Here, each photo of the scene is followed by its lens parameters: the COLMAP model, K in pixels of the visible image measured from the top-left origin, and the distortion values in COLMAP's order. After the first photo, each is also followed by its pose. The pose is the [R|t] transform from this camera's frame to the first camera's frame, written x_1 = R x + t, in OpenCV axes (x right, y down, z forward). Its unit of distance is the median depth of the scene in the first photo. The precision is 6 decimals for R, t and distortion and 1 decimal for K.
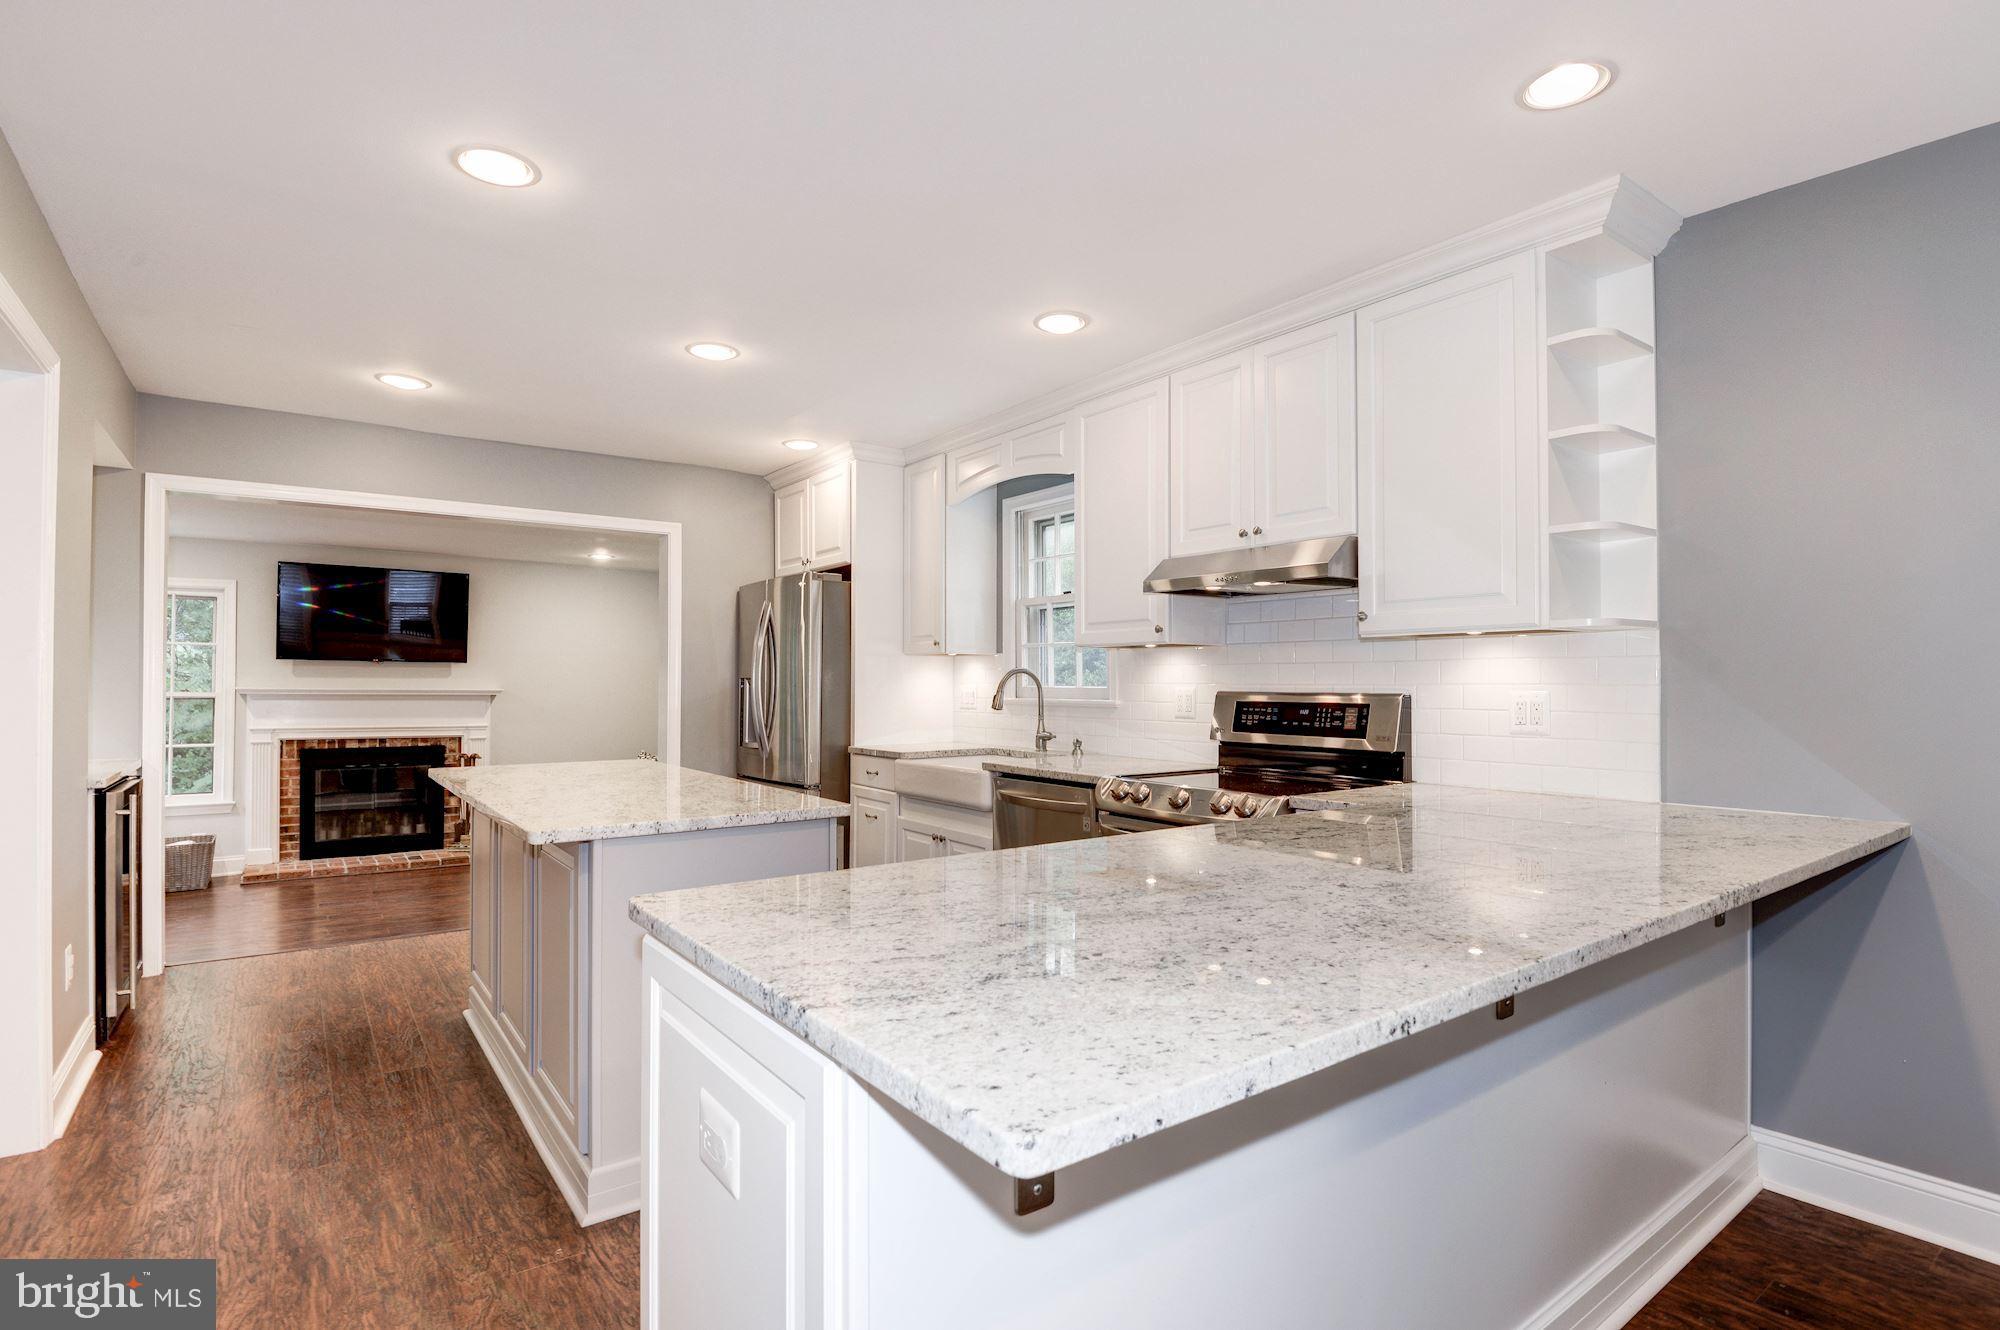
lens RADIAL K [[966.5, 0, 1009.9], [0, 966.5, 673.6], [0, 0, 1]] dist [-0.016217, -0.002912]
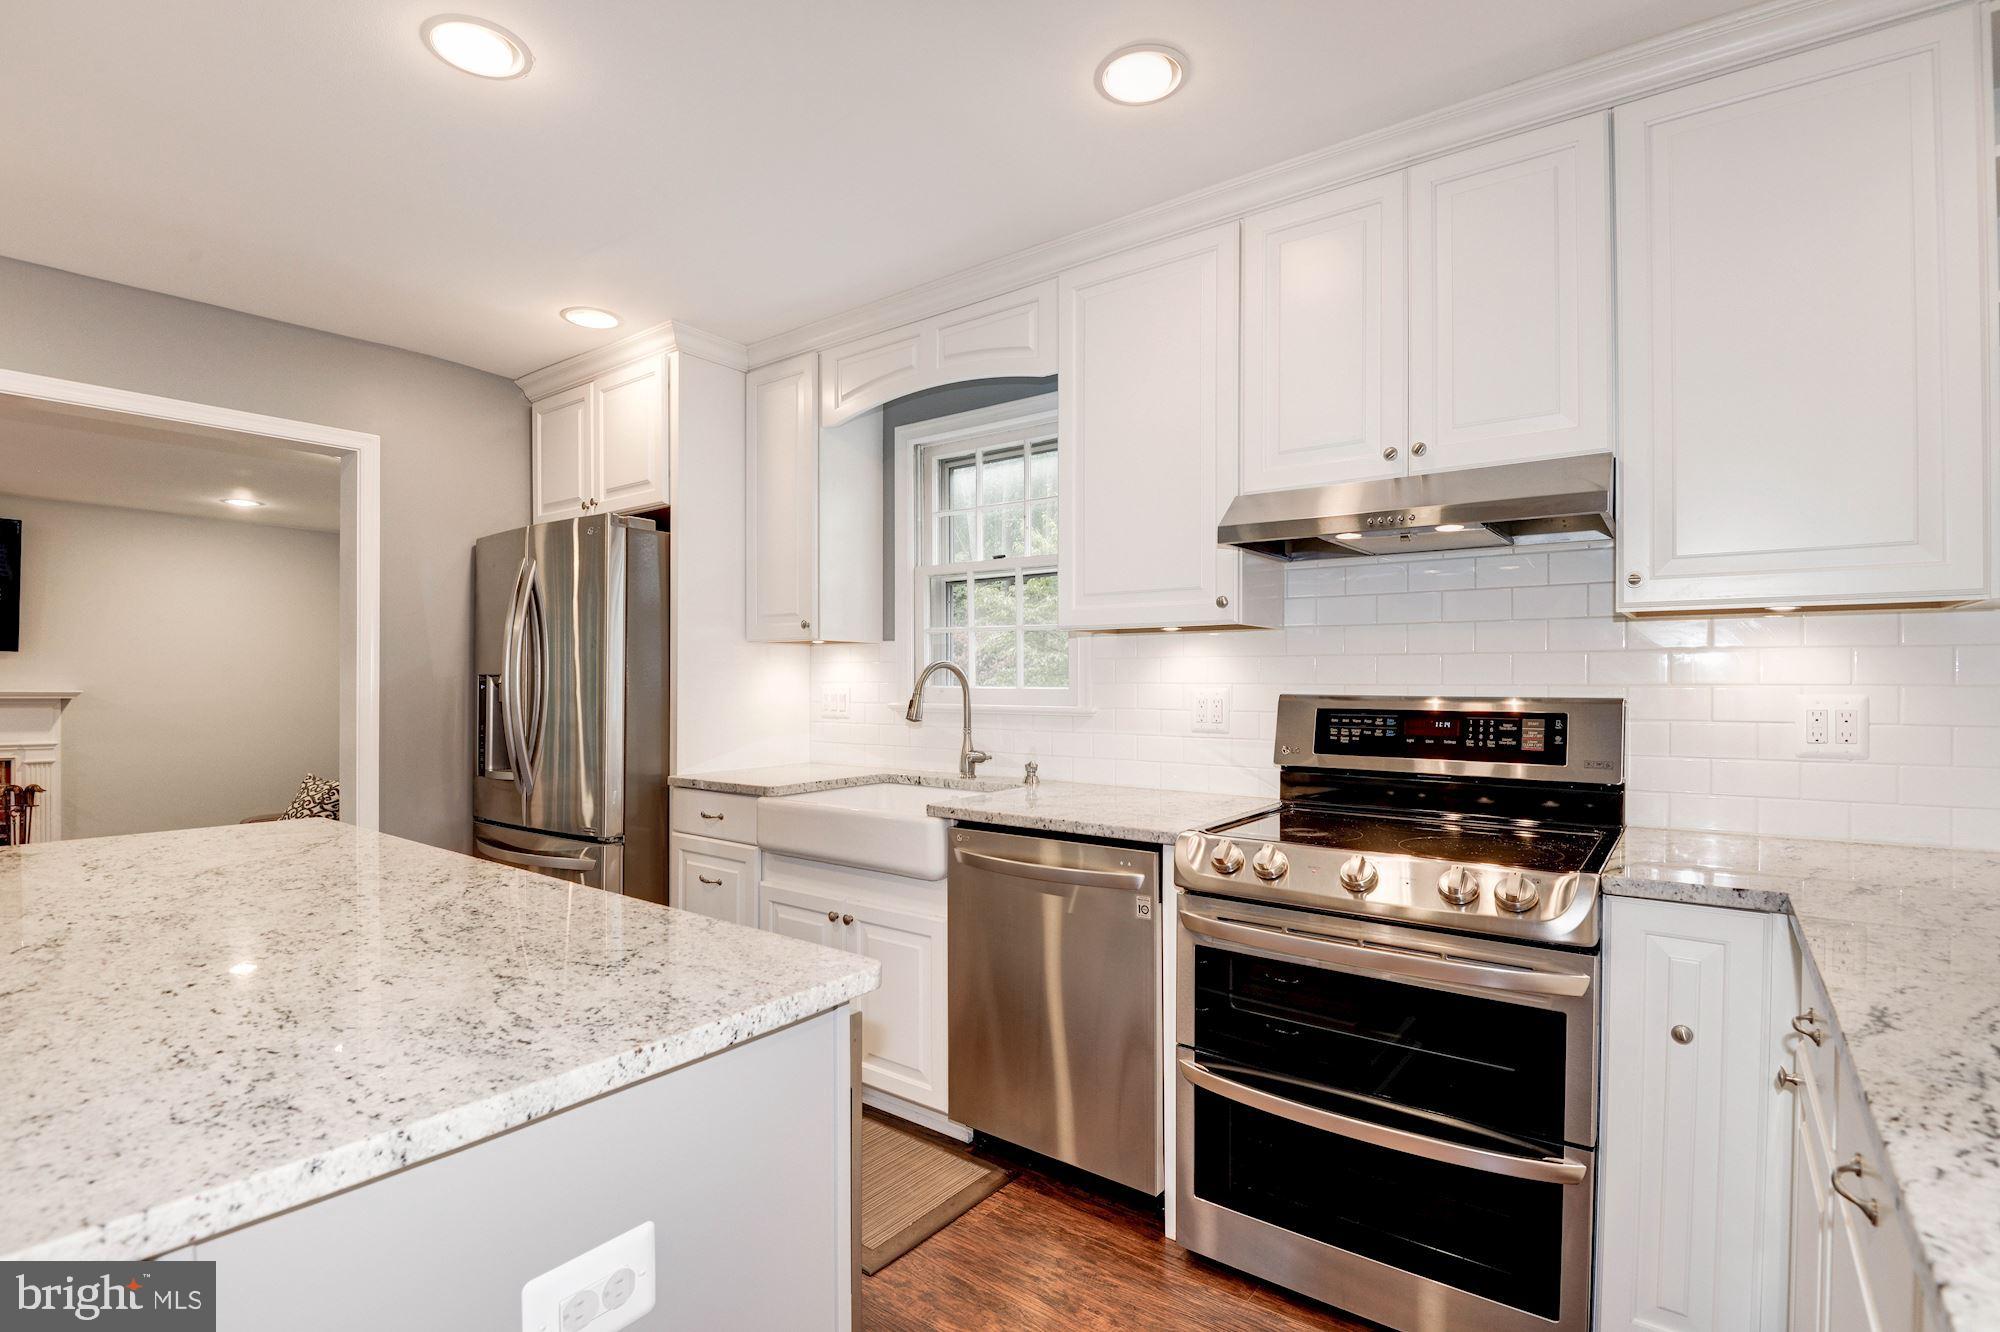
lens RADIAL K [[966.5, 0, 1038.5], [0, 966.5, 684.5], [0, 0, 1]] dist [-0.016217, -0.002912]
pose [[0.958493, -0.000851, 0.285114, -0.120954], [-0.002782, 0.999920, 0.012338, 0.002448], [-0.285102, -0.012619, 0.958414, 0.307307]]
